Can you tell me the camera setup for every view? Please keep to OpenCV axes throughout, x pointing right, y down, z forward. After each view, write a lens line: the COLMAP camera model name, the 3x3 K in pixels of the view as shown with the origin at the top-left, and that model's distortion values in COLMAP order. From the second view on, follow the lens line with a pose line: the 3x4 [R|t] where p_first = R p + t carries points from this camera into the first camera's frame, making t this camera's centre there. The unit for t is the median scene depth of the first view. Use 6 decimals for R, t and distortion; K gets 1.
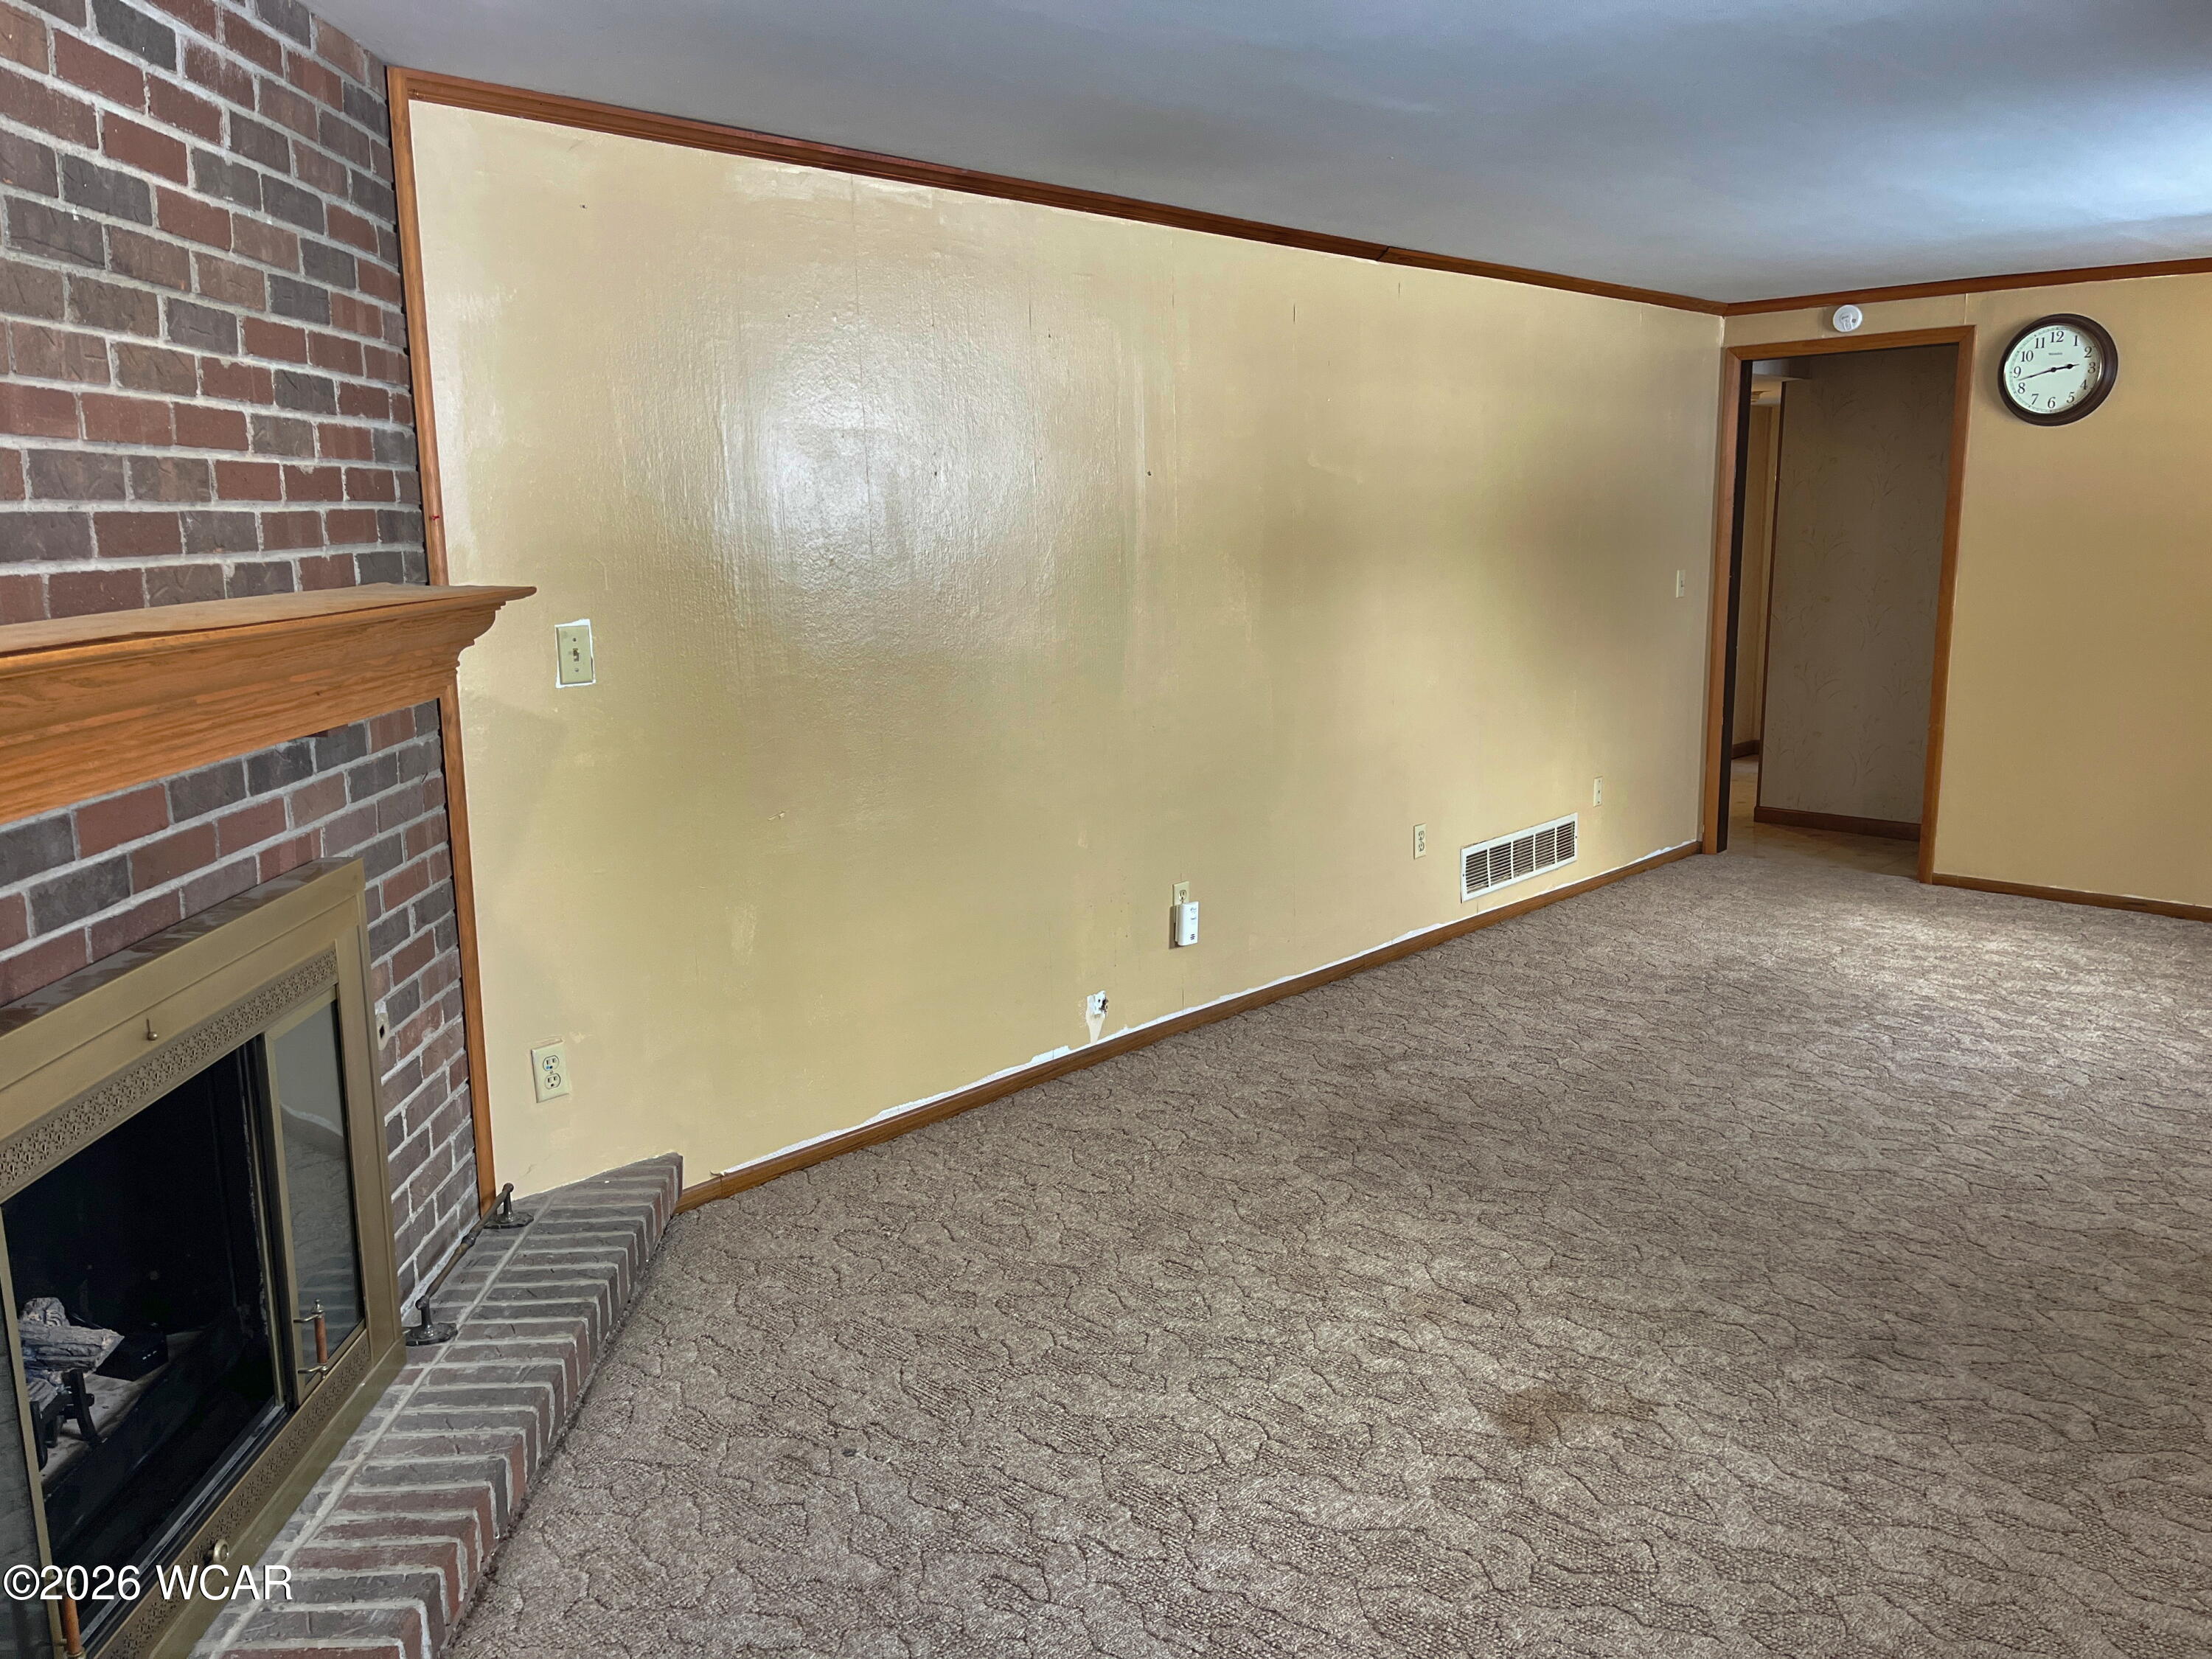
lens RADIAL K [[1623.4, 0, 1099.7], [0, 1623.4, 820.3], [0, 0, 1]] dist [0.060108, -0.092571]
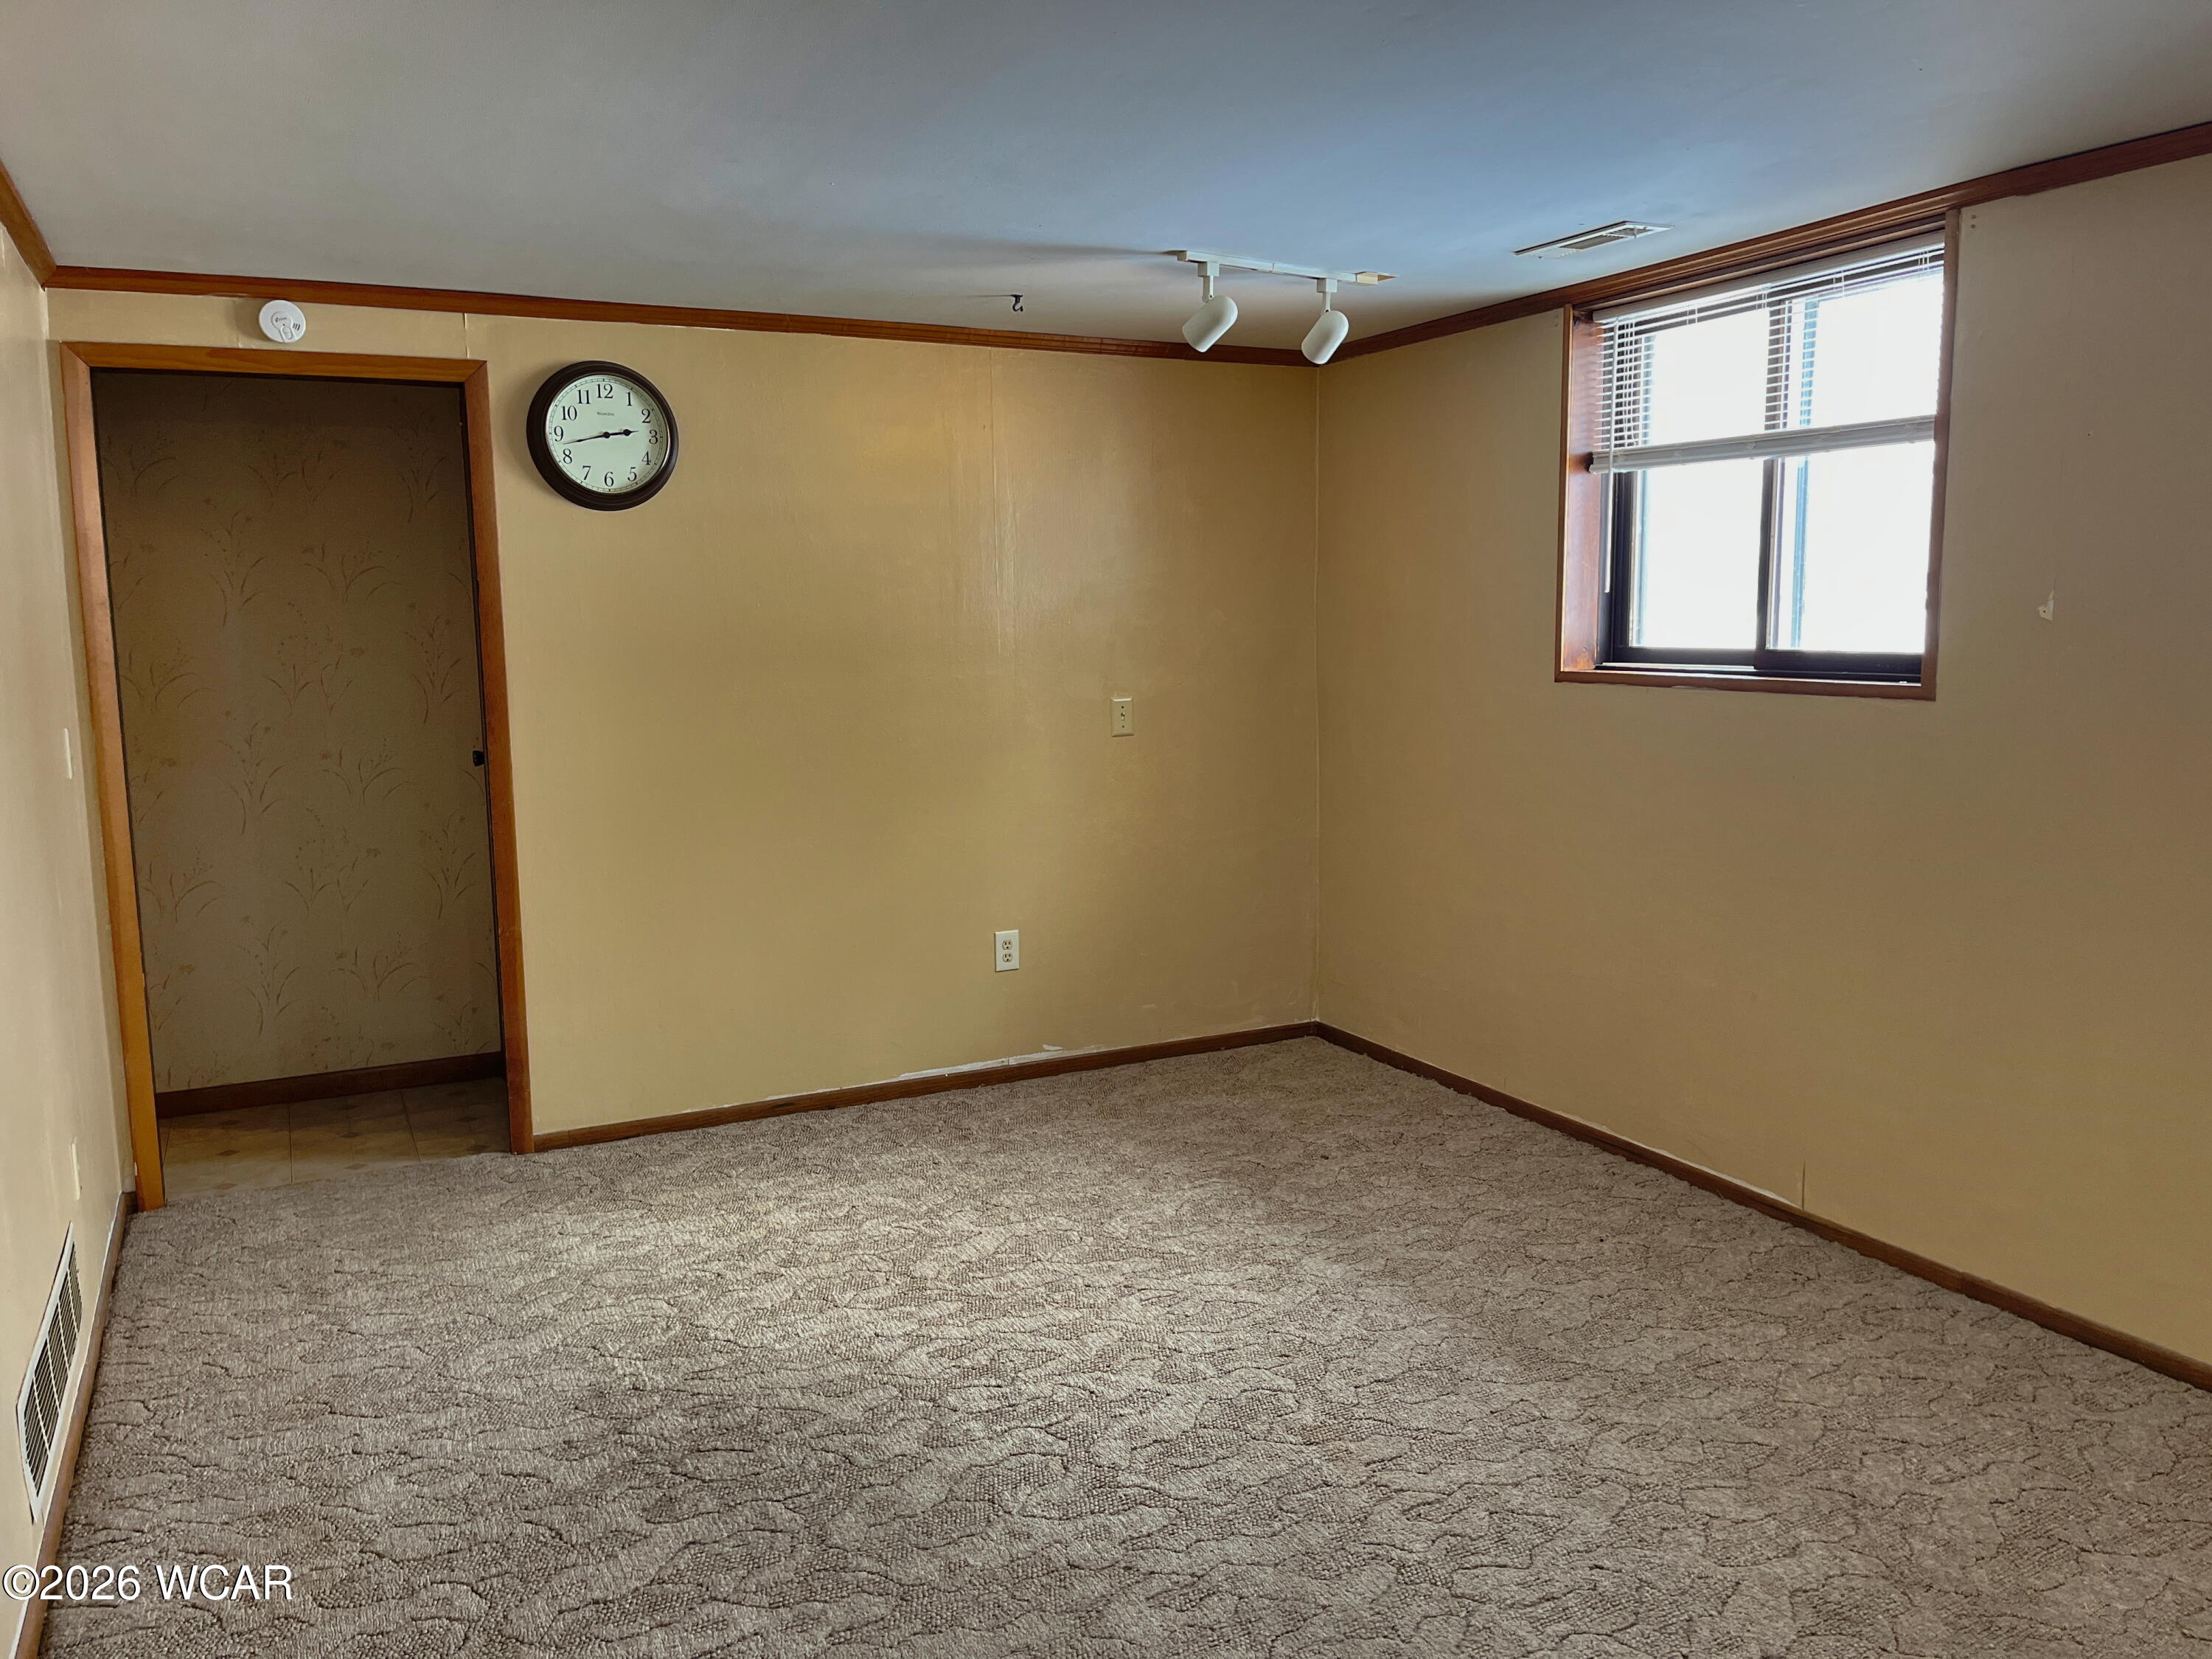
lens RADIAL K [[1675.4, 0, 1116.1], [0, 1675.4, 834.9], [0, 0, 1]] dist [0.062268, -0.082330]
pose [[0.332558, -0.117852, 0.935690, -0.135017], [0.181656, 0.981586, 0.059070, -0.178234], [-0.925422, 0.150329, 0.347843, 0.969634]]
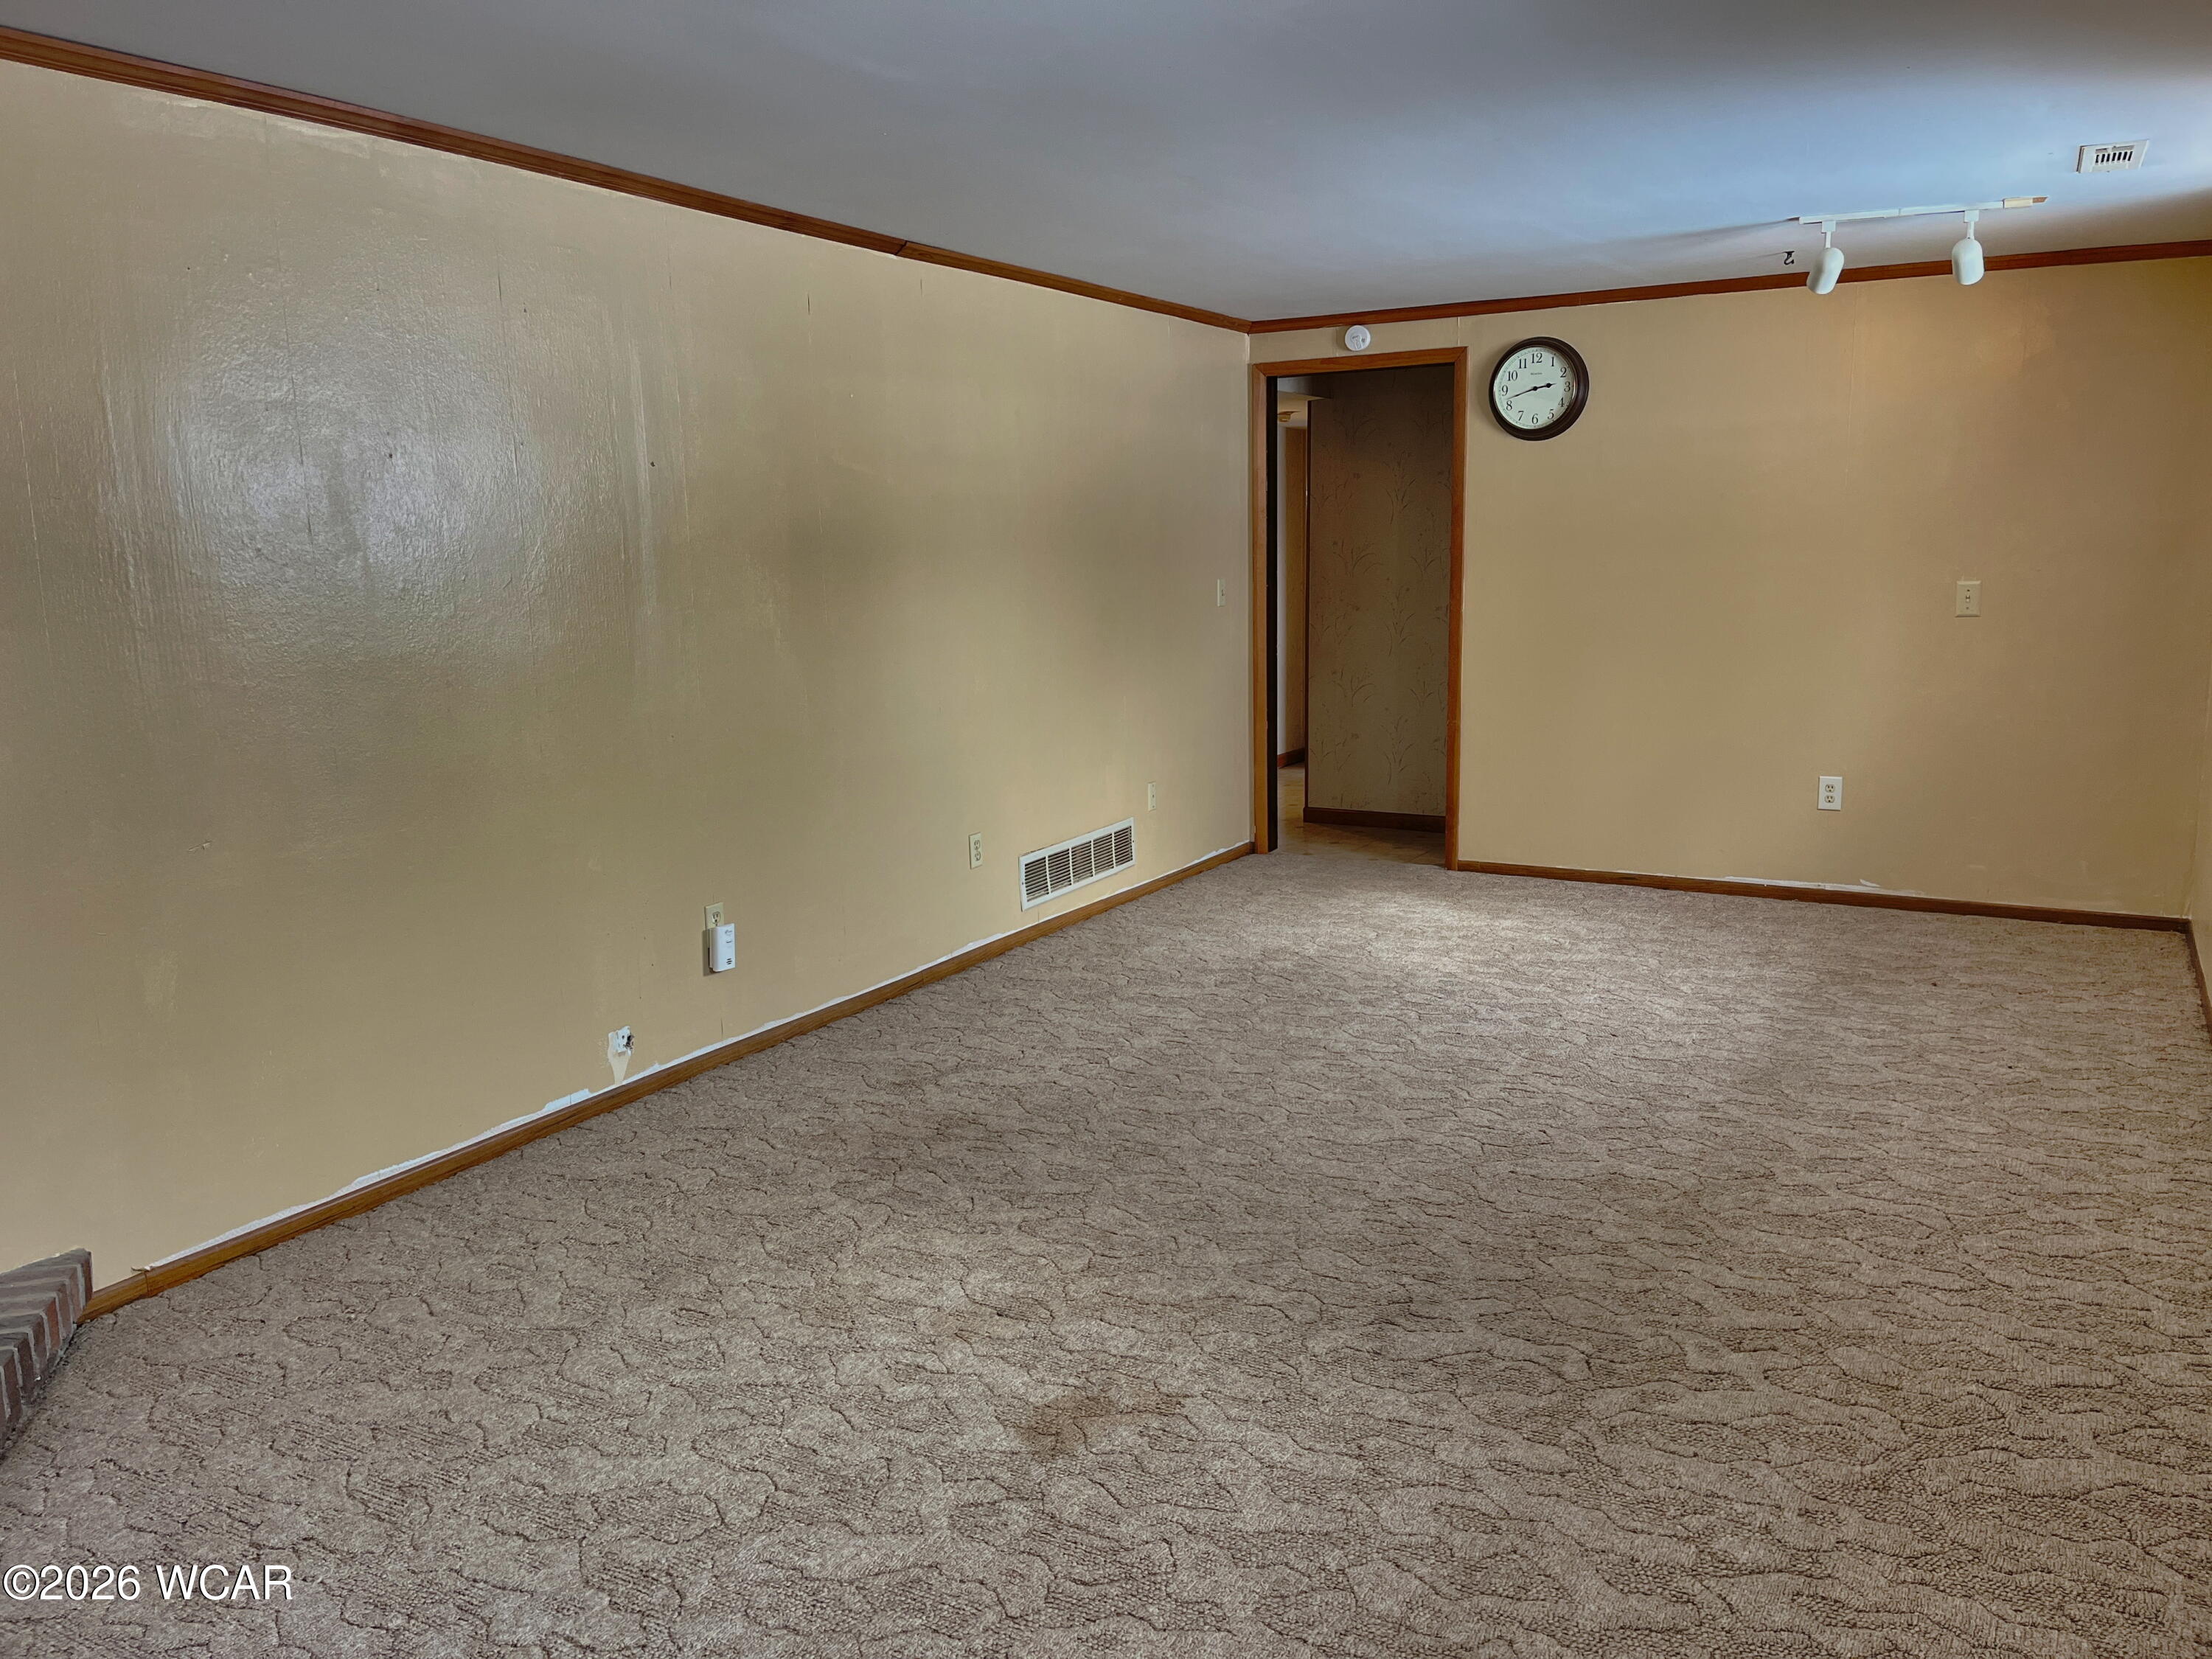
lens RADIAL K [[1630.9, 0, 1106.0], [0, 1630.9, 829.5], [0, 0, 1]] dist [0.043475, -0.066286]
pose [[0.969033, -0.044705, 0.242852, 0.055981], [0.047919, 0.998824, -0.007340, 0.018061], [-0.242239, 0.018750, 0.970035, 0.042455]]
